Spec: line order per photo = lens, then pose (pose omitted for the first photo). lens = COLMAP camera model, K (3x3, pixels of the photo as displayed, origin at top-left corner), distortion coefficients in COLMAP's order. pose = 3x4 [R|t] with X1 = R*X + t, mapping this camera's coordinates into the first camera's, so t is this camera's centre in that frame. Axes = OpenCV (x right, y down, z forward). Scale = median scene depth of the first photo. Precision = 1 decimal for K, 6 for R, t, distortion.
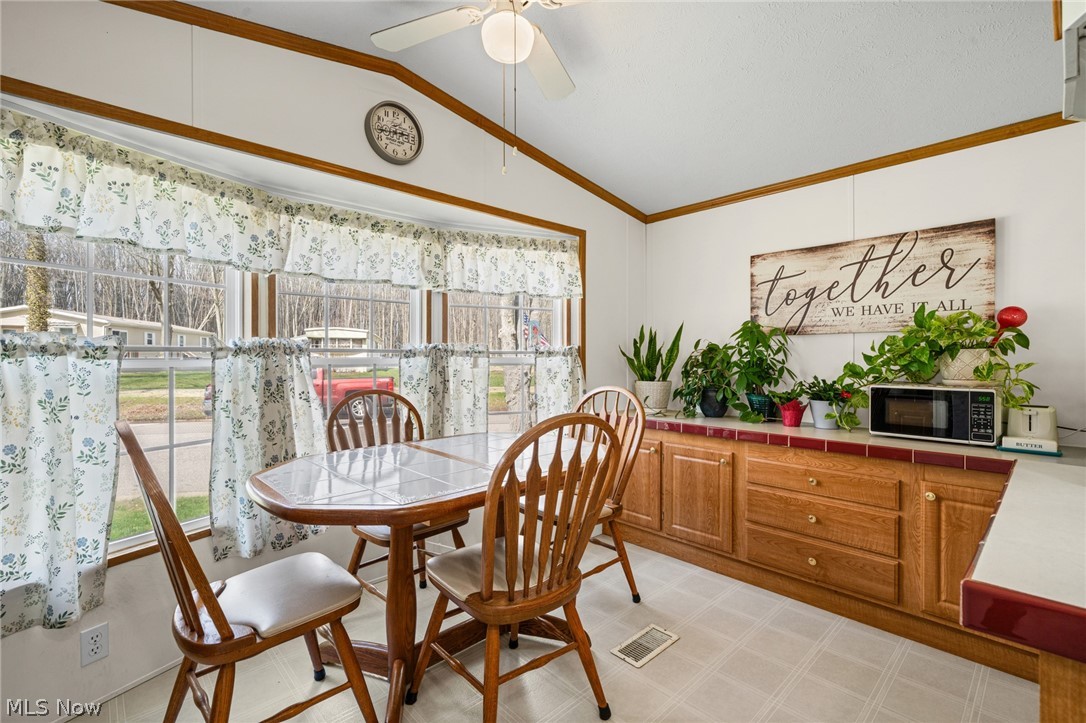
lens RADIAL K [[478.4, 0, 540.6], [0, 478.4, 359.2], [0, 0, 1]] dist [0.000040, -0.000228]
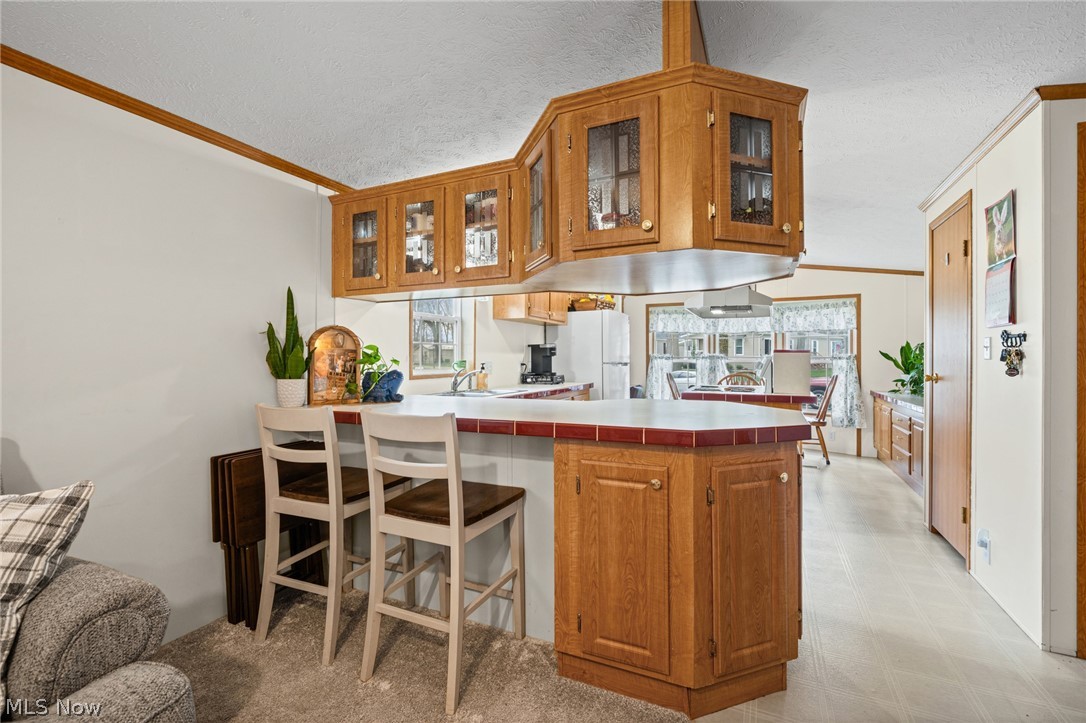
lens RADIAL K [[469.4, 0, 544.5], [0, 469.4, 352.9], [0, 0, 1]] dist [-0.000001, 0.000008]
pose [[0.369580, -0.008860, -0.929156, 1.771597], [-0.006618, 0.999904, -0.012166, -0.002653], [0.929175, 0.010645, 0.369486, -1.115302]]
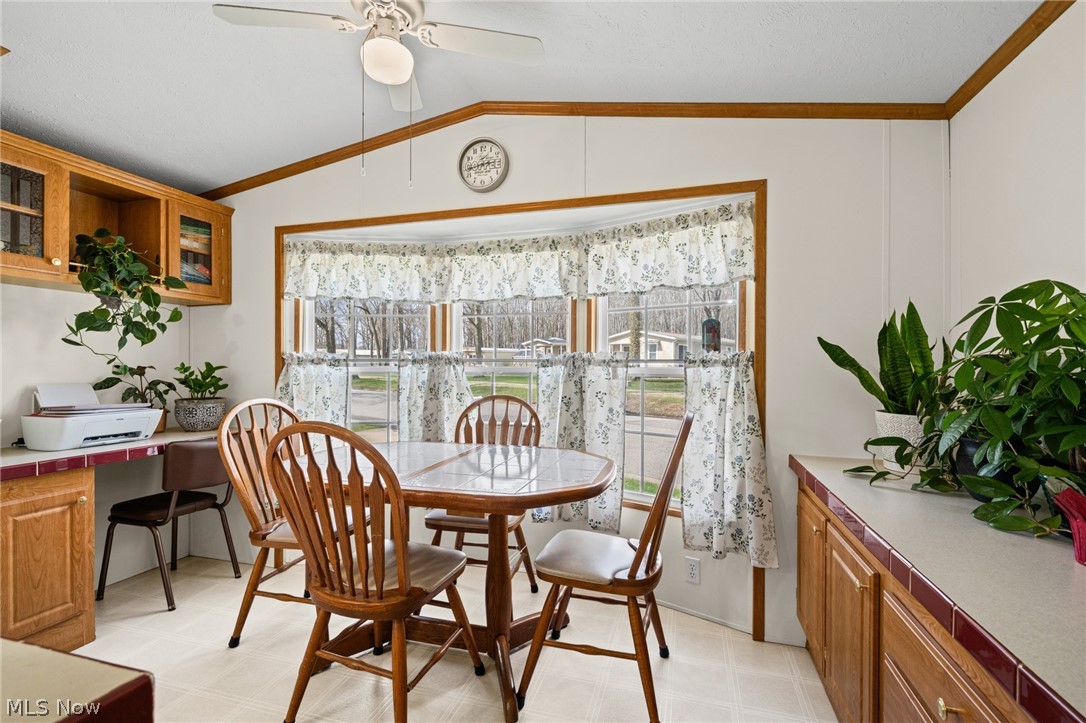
lens RADIAL K [[479.2, 0, 549.1], [0, 479.2, 364.0], [0, 0, 1]] dist [-0.001706, -0.000131]
pose [[0.515232, 0.001393, -0.857050, 0.667100], [-0.007814, 0.999965, -0.003072, -0.006824], [0.857015, 0.008280, 0.515225, 0.512751]]
